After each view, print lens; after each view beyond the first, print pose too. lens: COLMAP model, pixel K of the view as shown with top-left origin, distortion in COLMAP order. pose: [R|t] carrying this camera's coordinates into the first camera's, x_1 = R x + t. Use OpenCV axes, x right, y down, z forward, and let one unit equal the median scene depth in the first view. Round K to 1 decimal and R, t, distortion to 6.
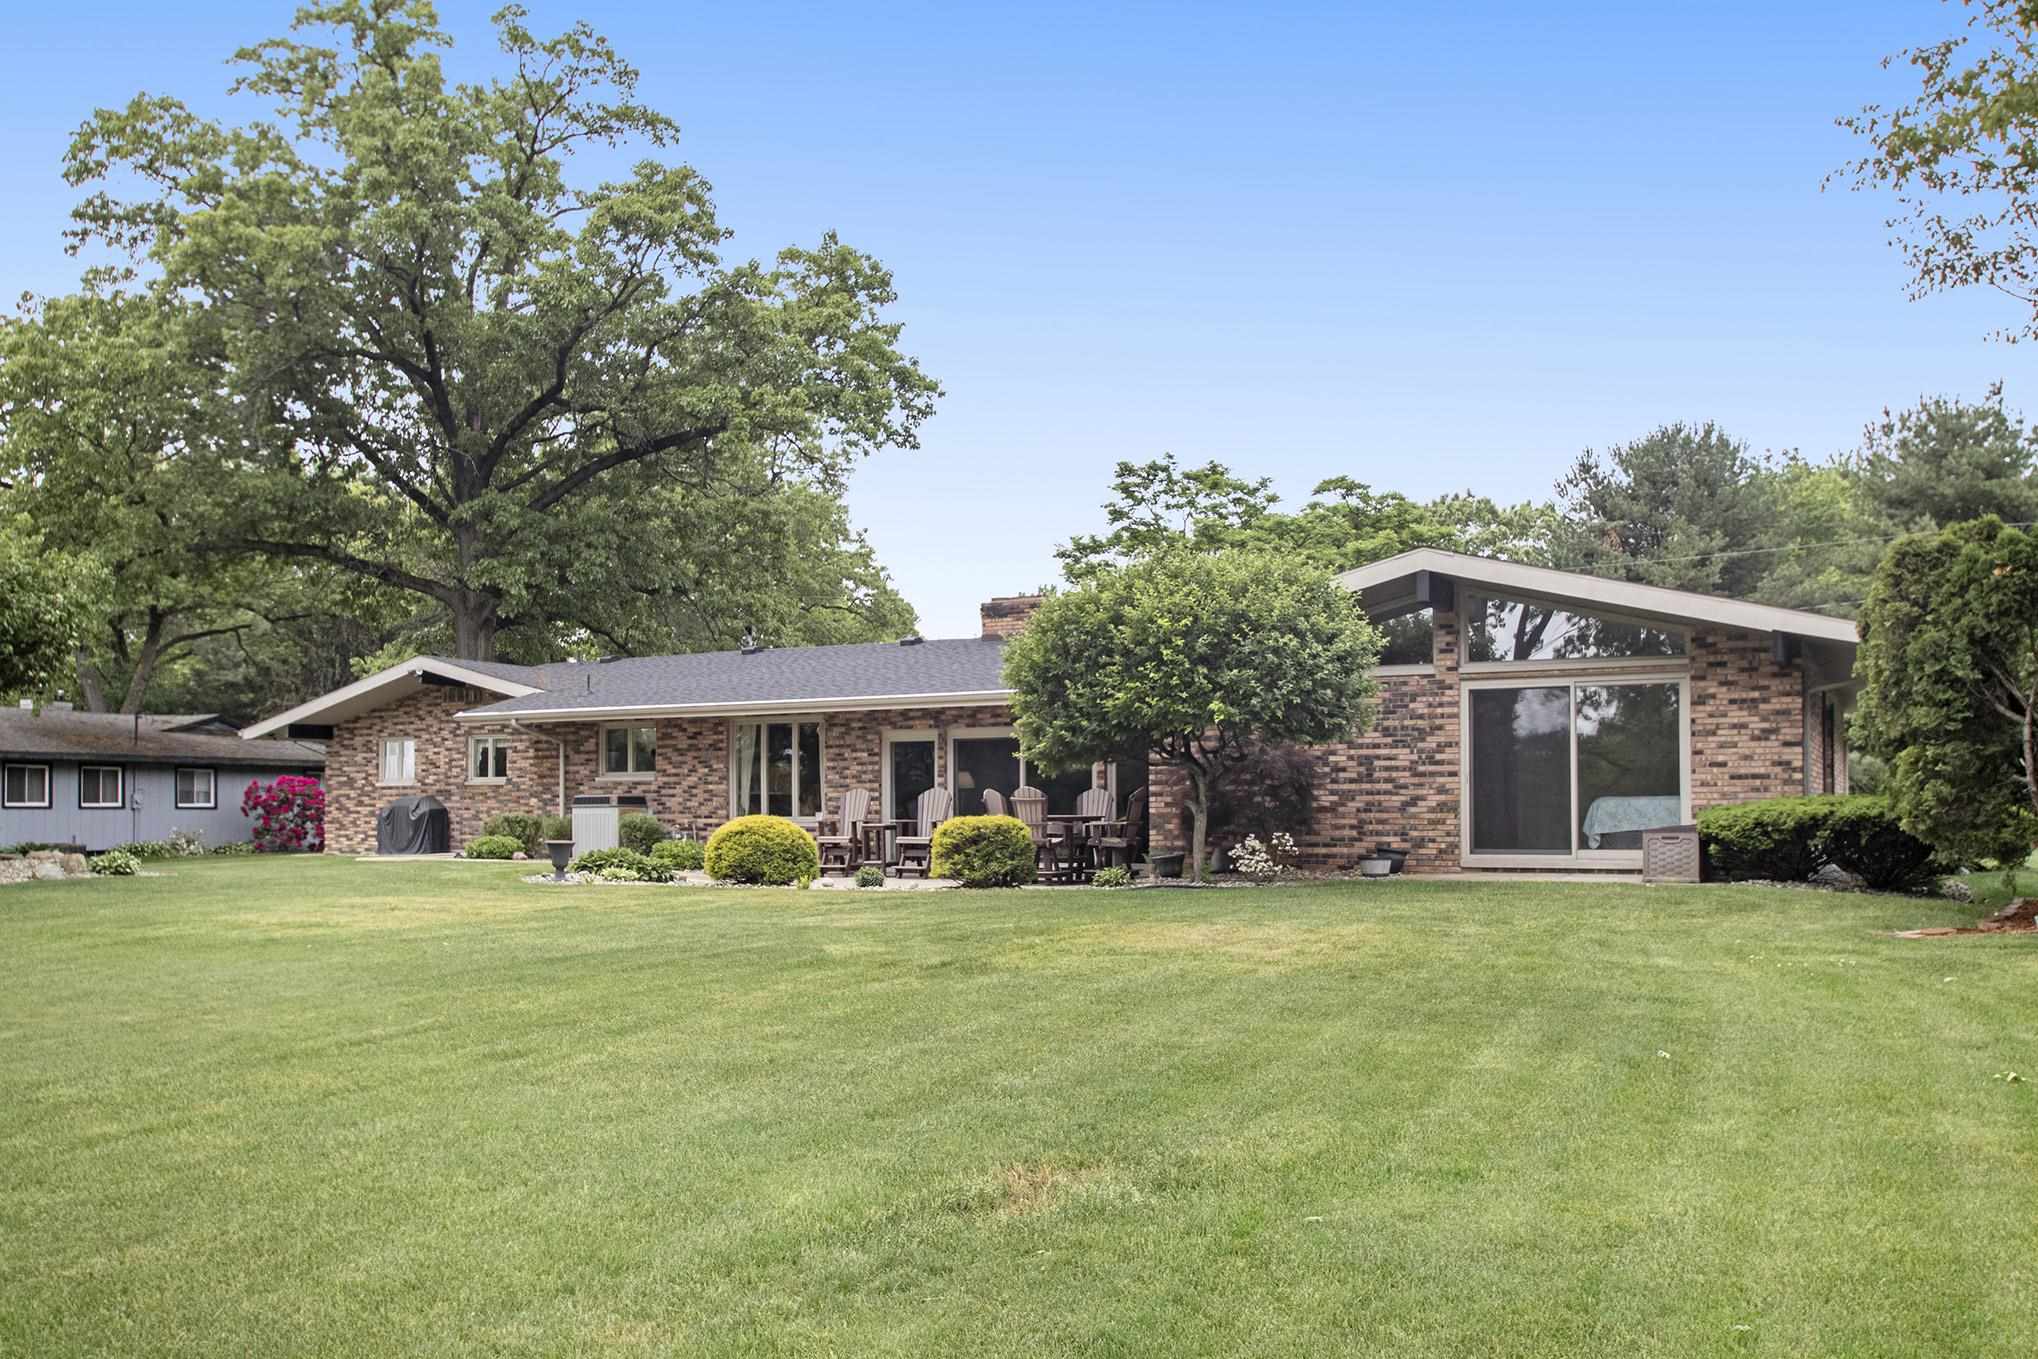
lens RADIAL K [[1726.5, 0, 1012.4], [0, 1726.5, 683.4], [0, 0, 1]] dist [-0.011421, -0.002930]
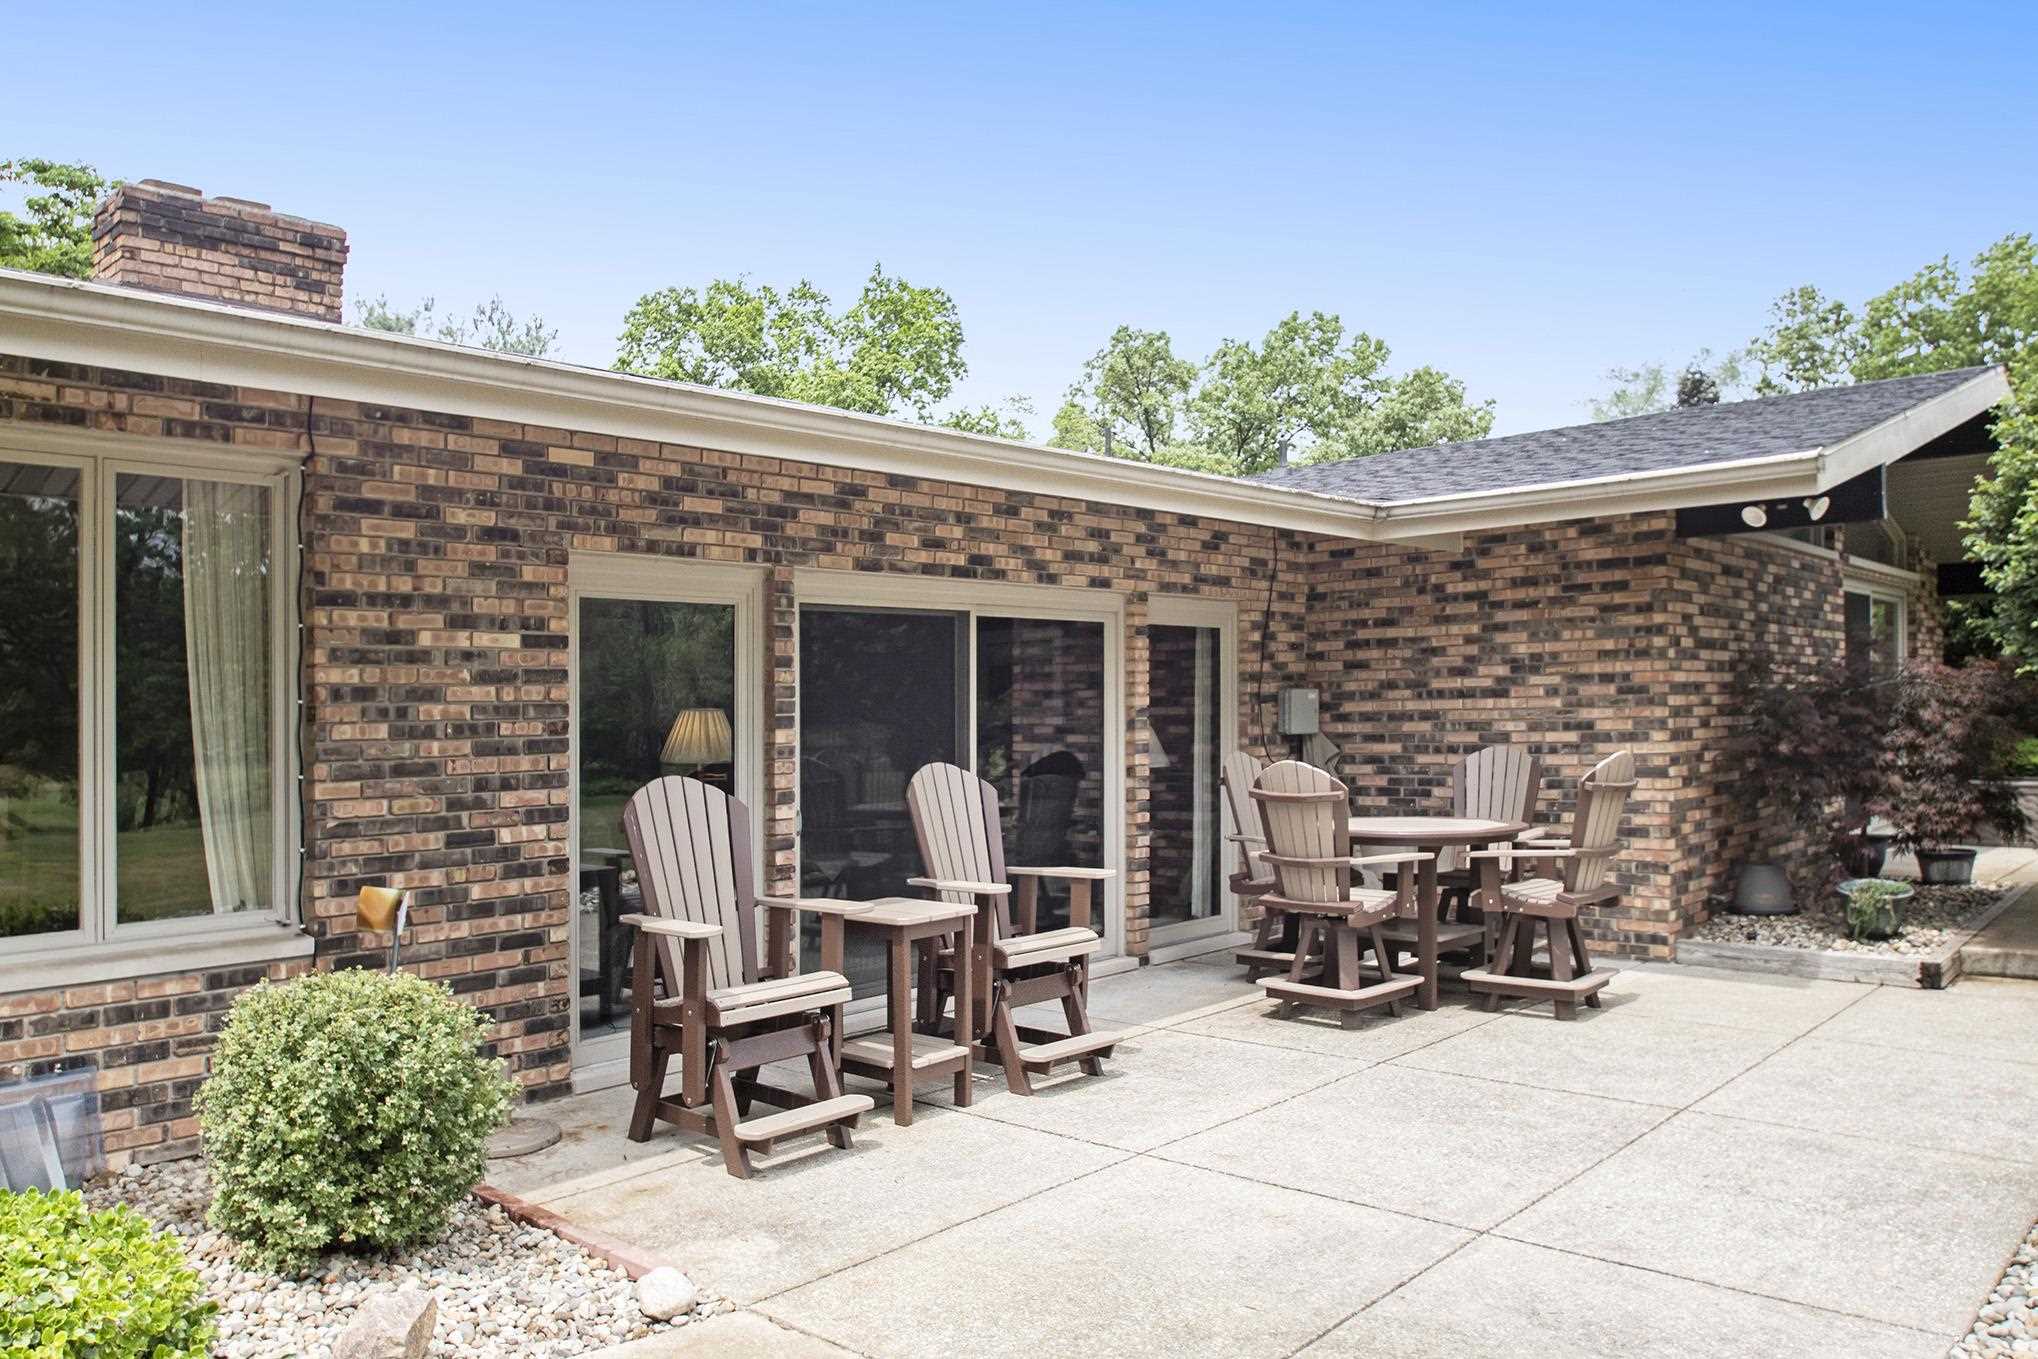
lens RADIAL K [[1514.9, 0, 1026.5], [0, 1514.9, 676.3], [0, 0, 1]] dist [0.004874, -0.005125]
pose [[0.279315, 0.022575, 0.959934, -0.261226], [-0.052046, 0.998610, -0.008341, 0.042017], [-0.958788, -0.047632, 0.280101, 0.822046]]
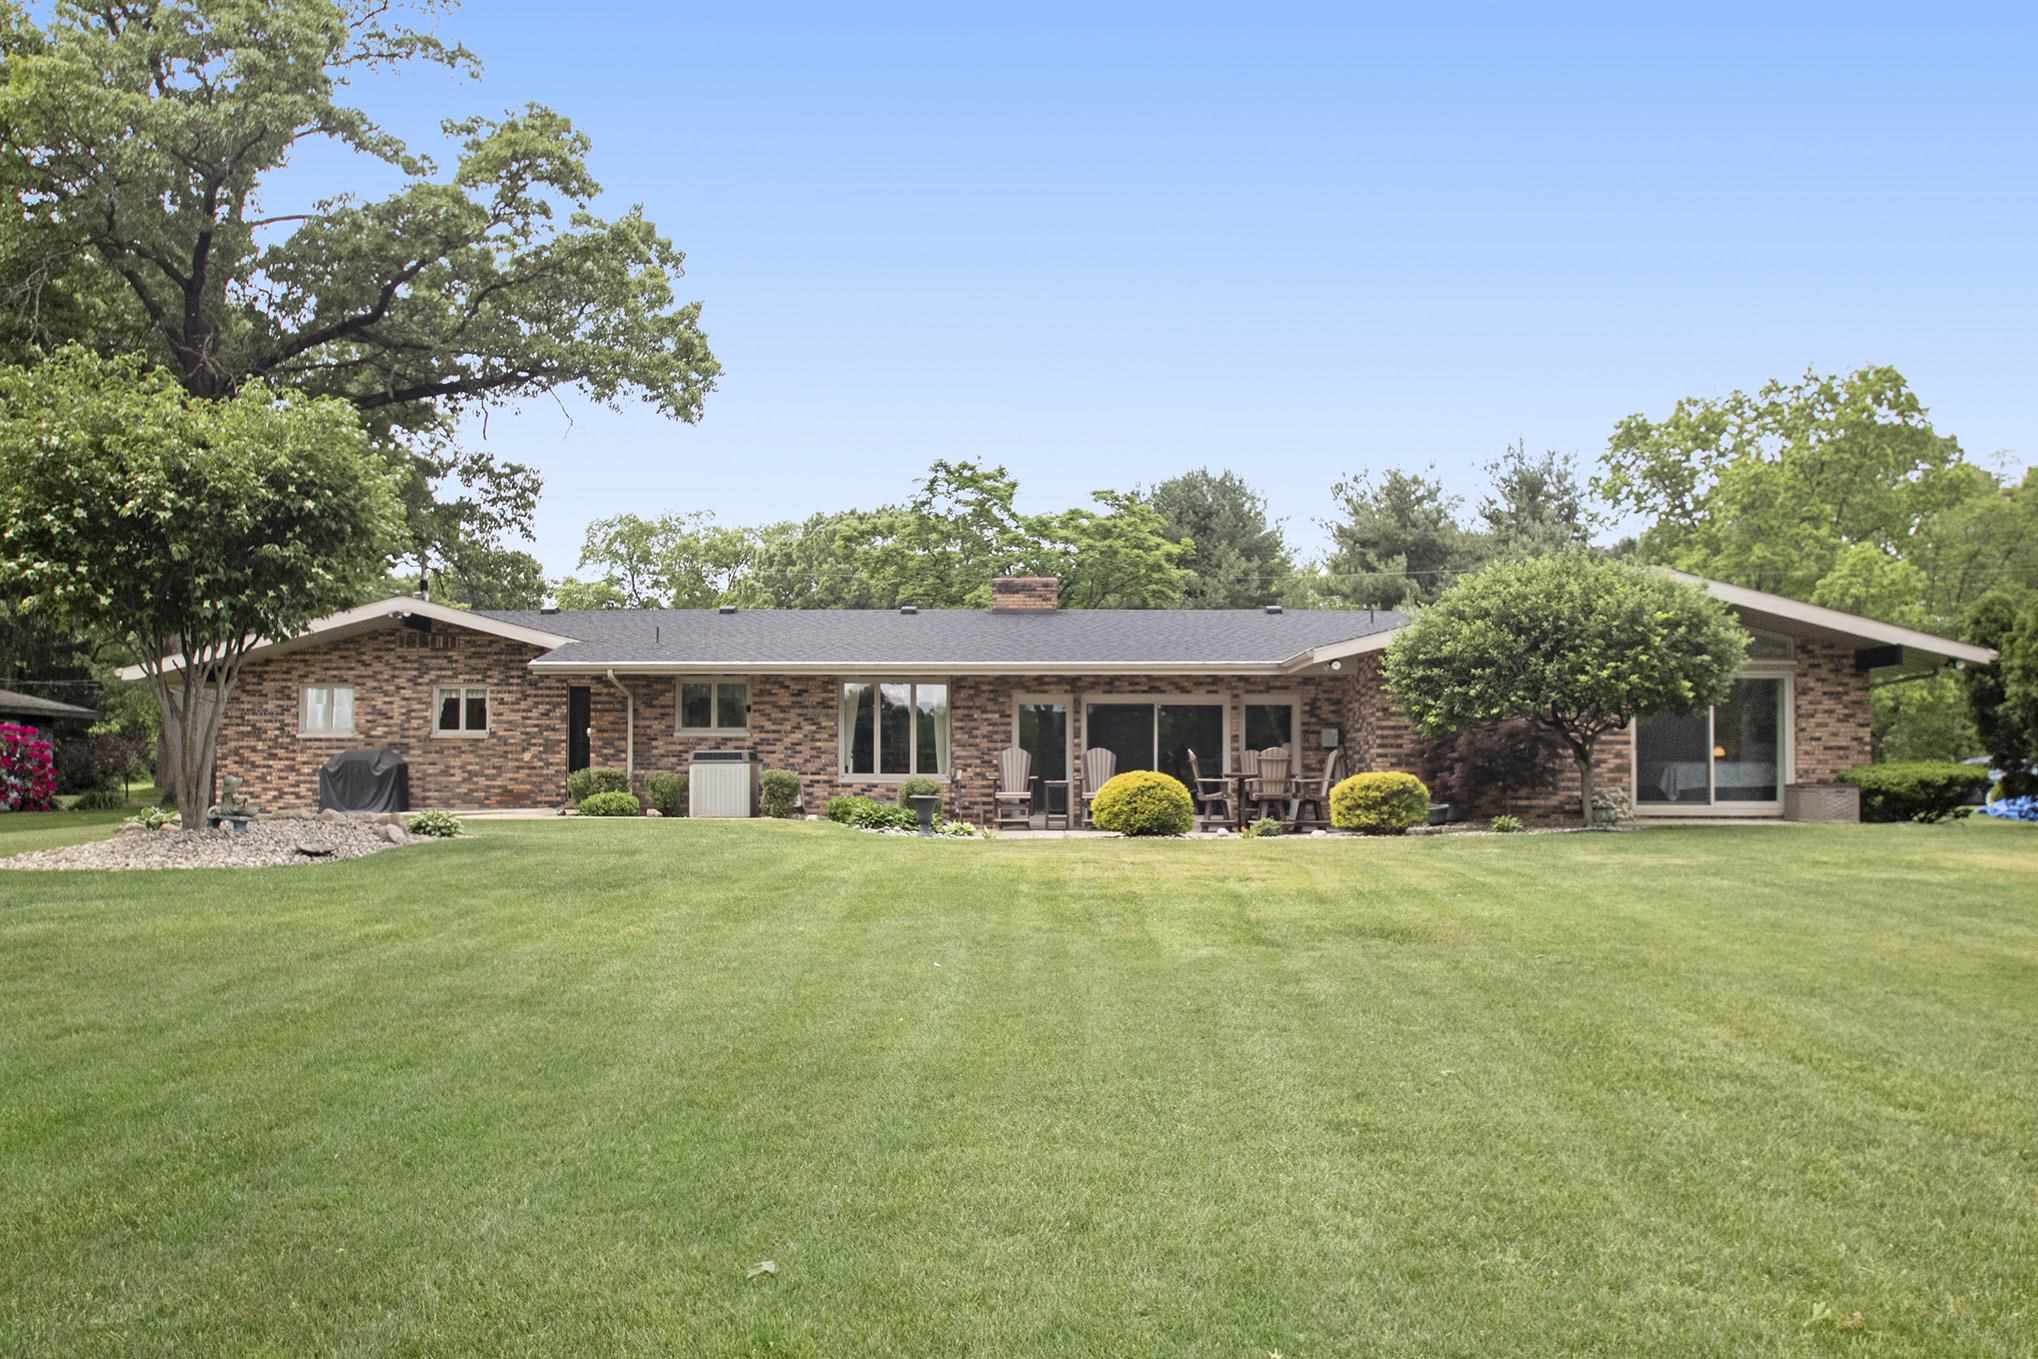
lens RADIAL K [[1514.9, 0, 1039.0], [0, 1514.9, 673.3], [0, 0, 1]] dist [0.004874, -0.005125]
pose [[0.885255, 0.036765, 0.463651, -0.472807], [-0.040034, 0.999194, -0.002794, 0.015587], [-0.463380, -0.016088, 0.886013, 0.147874]]
